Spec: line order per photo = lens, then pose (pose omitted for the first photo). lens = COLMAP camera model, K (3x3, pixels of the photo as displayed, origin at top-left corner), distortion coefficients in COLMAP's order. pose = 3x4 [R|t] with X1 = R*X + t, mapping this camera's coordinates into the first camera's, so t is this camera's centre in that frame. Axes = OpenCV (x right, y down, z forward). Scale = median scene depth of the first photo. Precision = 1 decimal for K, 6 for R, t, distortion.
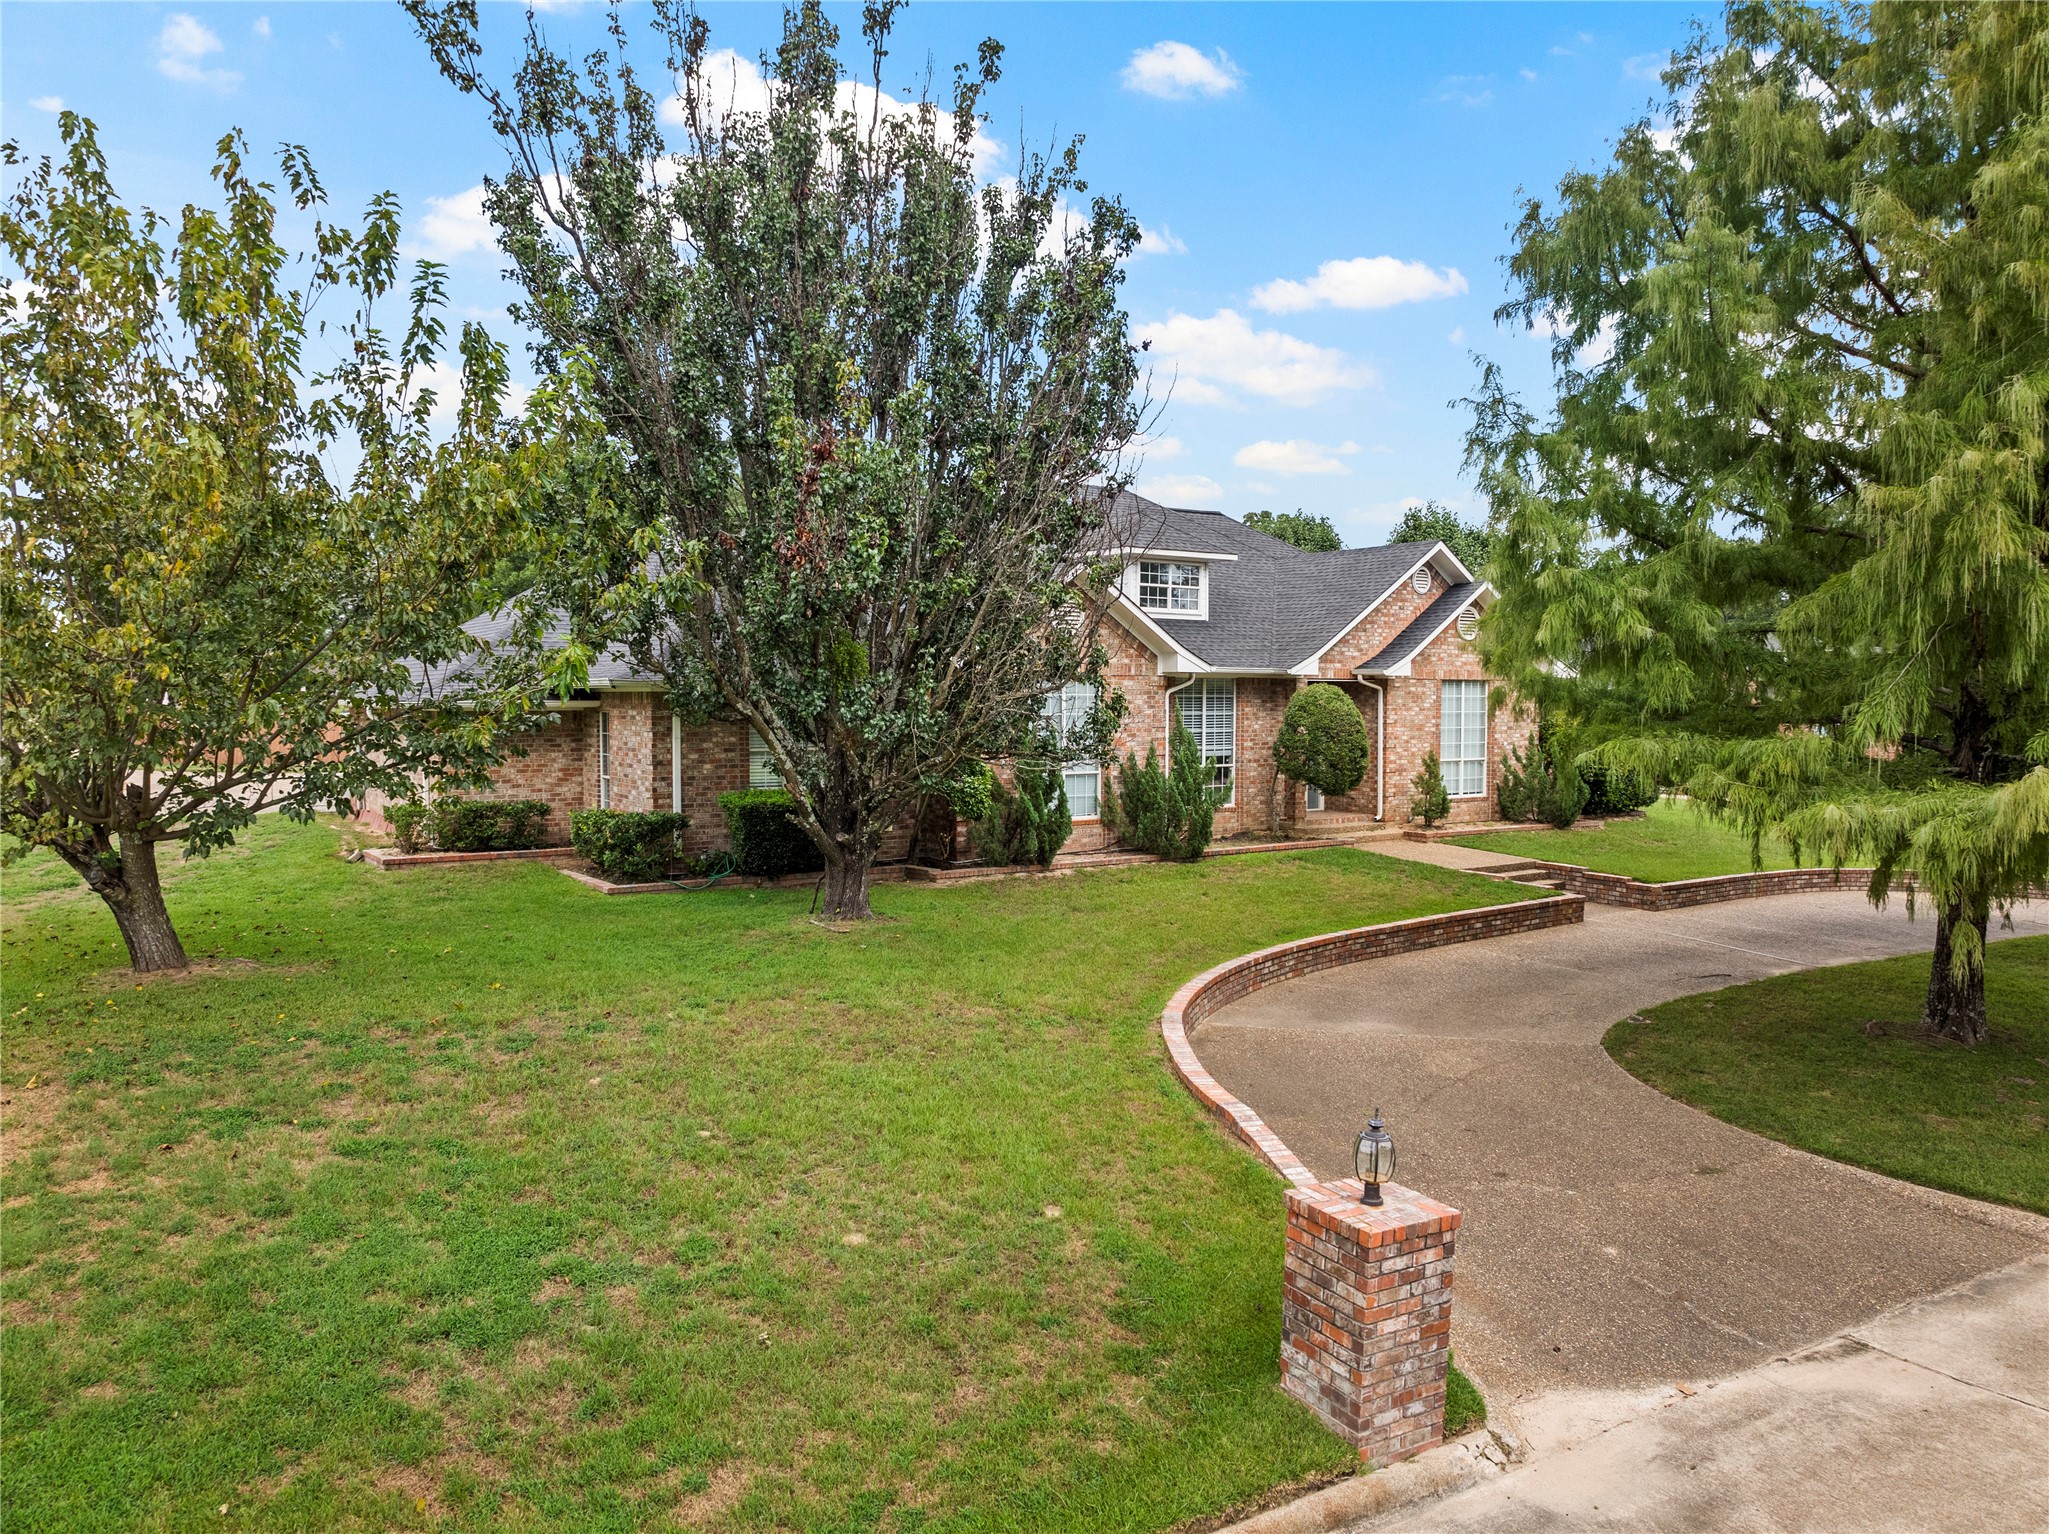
lens RADIAL K [[1438.3, 0, 1029.8], [0, 1438.3, 762.8], [0, 0, 1]] dist [-0.043570, 0.001483]
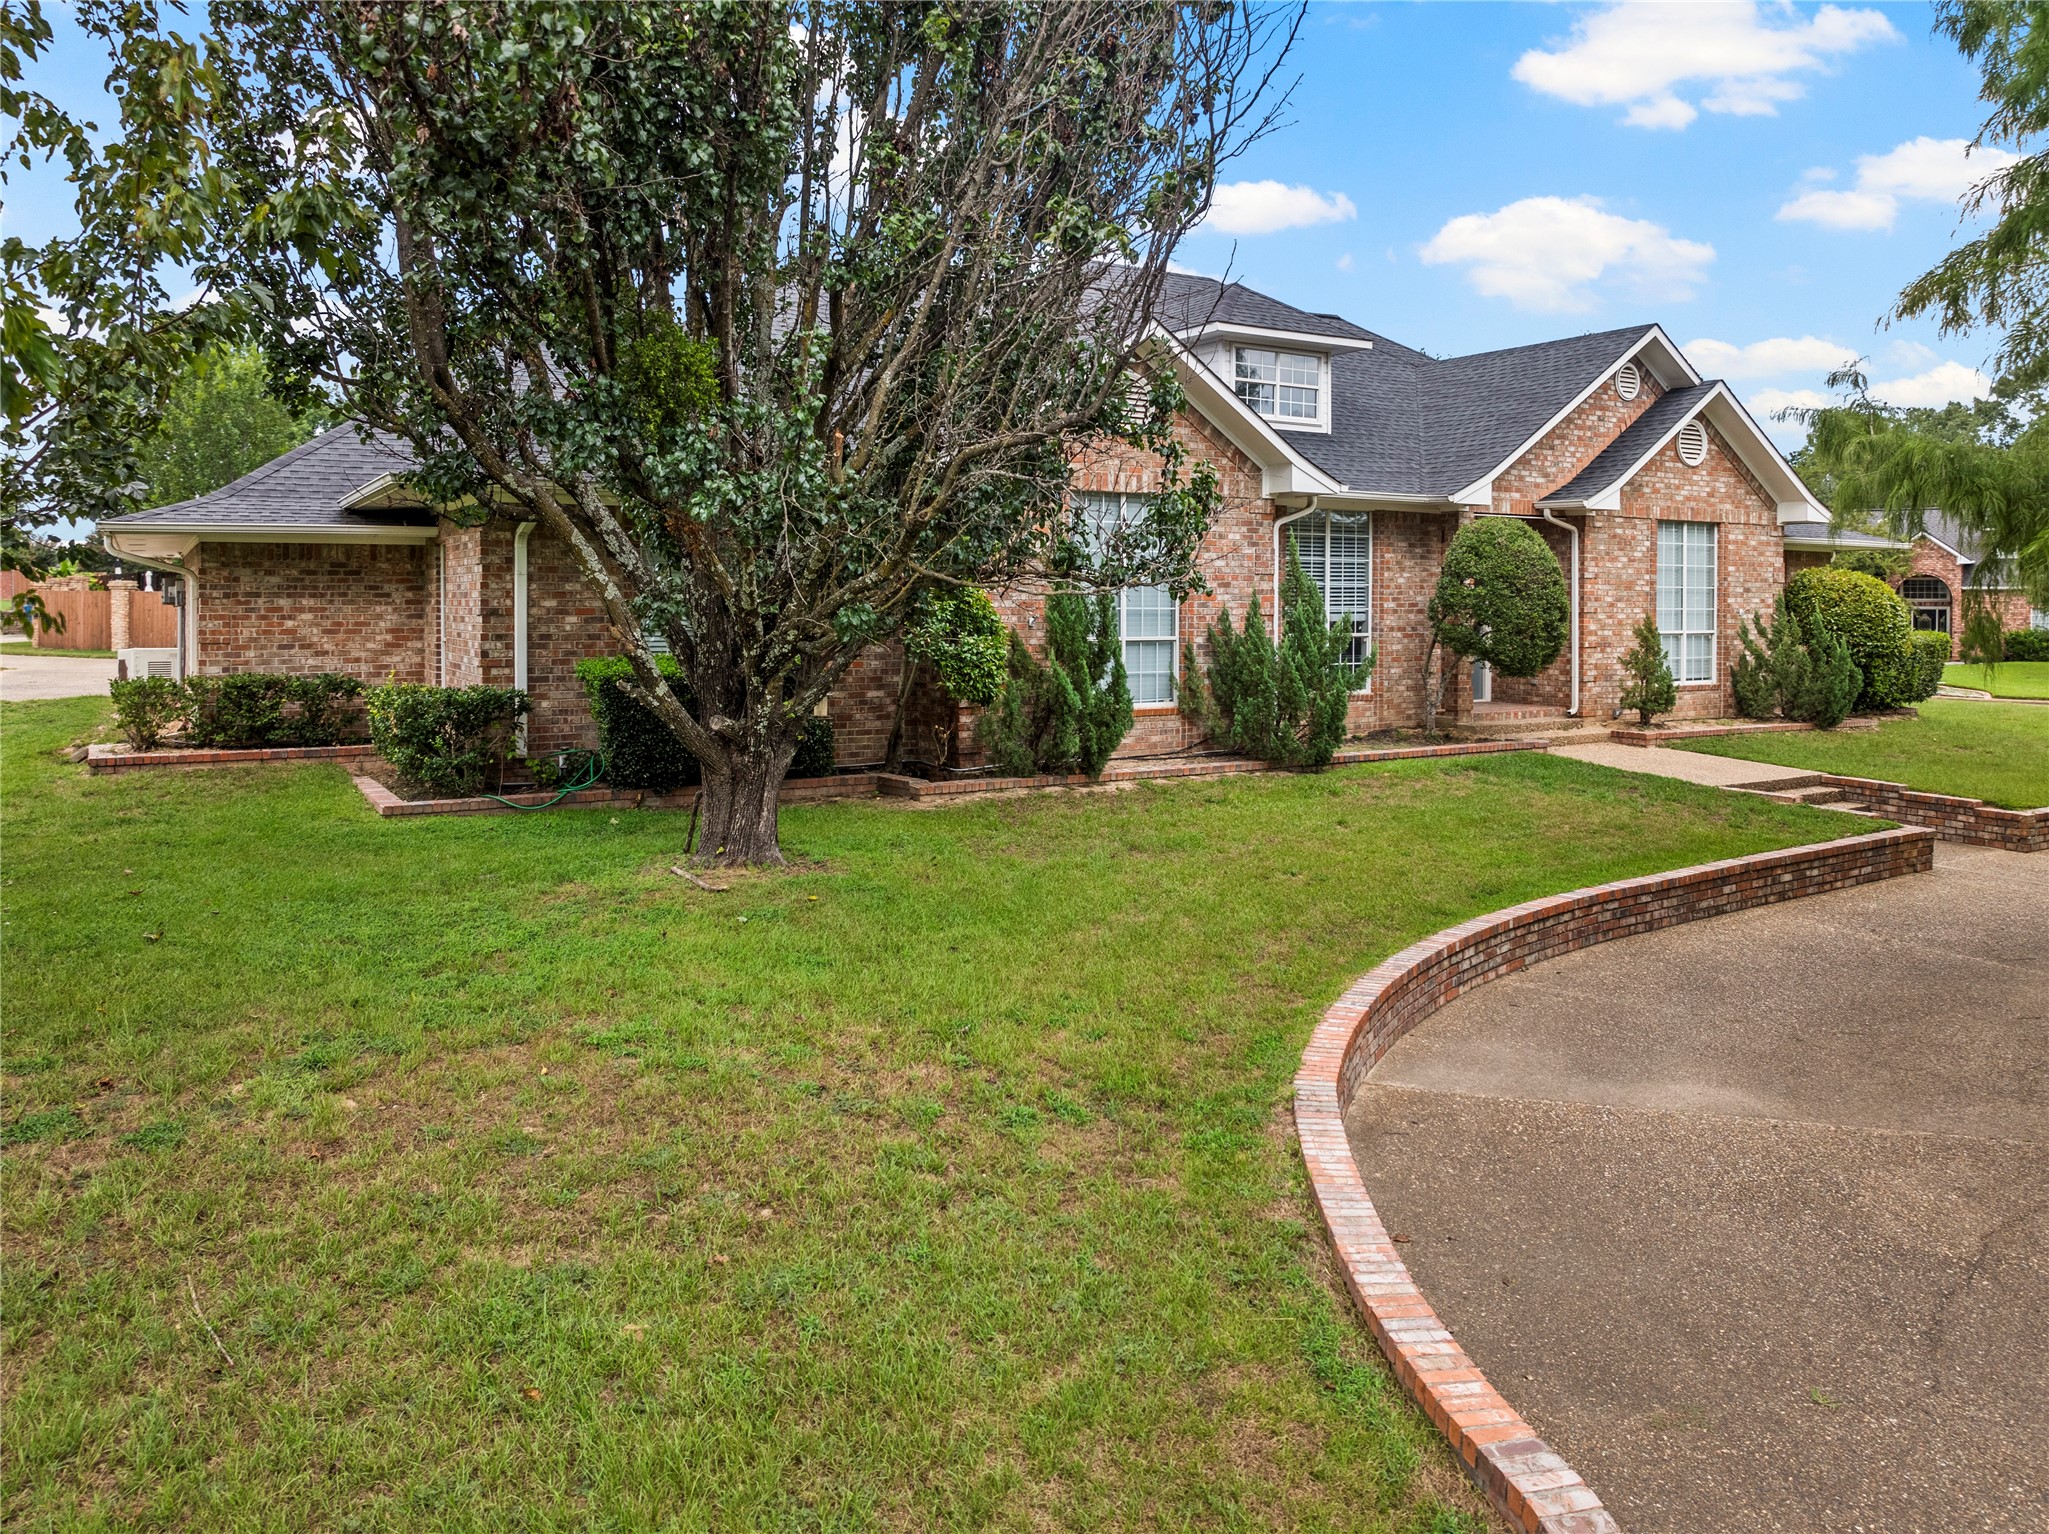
lens RADIAL K [[1438.3, 0, 1046.6], [0, 1438.3, 650.2], [0, 0, 1]] dist [-0.043570, 0.001483]
pose [[0.998855, 0.003670, -0.047695, 0.021158], [-0.004427, 0.999866, -0.015789, 0.024688], [0.047631, 0.015982, 0.998737, 0.344668]]
